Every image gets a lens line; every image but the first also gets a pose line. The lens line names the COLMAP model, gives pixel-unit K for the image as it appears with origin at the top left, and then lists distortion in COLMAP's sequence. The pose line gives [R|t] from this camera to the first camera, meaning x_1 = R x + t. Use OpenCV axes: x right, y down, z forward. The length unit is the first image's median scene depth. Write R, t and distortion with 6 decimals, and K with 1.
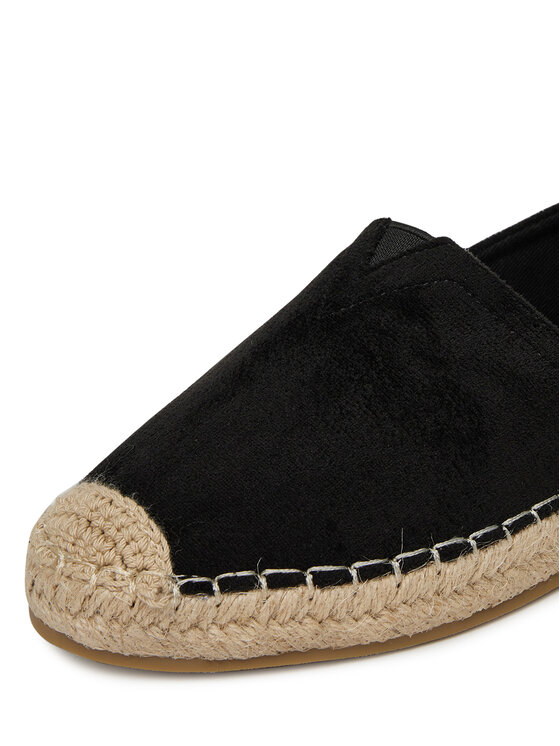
lens RADIAL K [[1173.7, 0, 284.2], [0, 1173.7, 370.6], [0, 0, 1]] dist [0.387348, 0.000000]
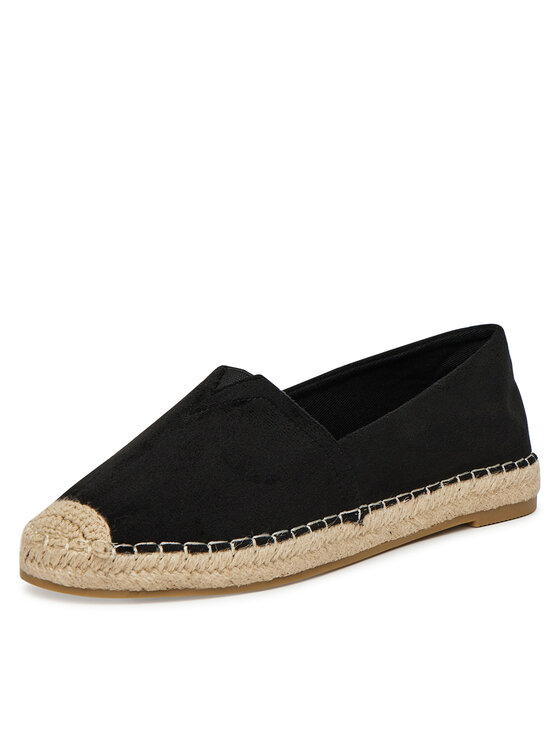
lens RADIAL K [[1616.0, 0, 284.4], [0, 1616.0, 372.2], [0, 0, 1]] dist [1.000783, 0.000000]
pose [[0.989809, 0.023220, 0.140497, -0.189324], [0.002827, 0.983218, -0.182414, 0.369476], [-0.142375, 0.180953, 0.973132, -1.532778]]
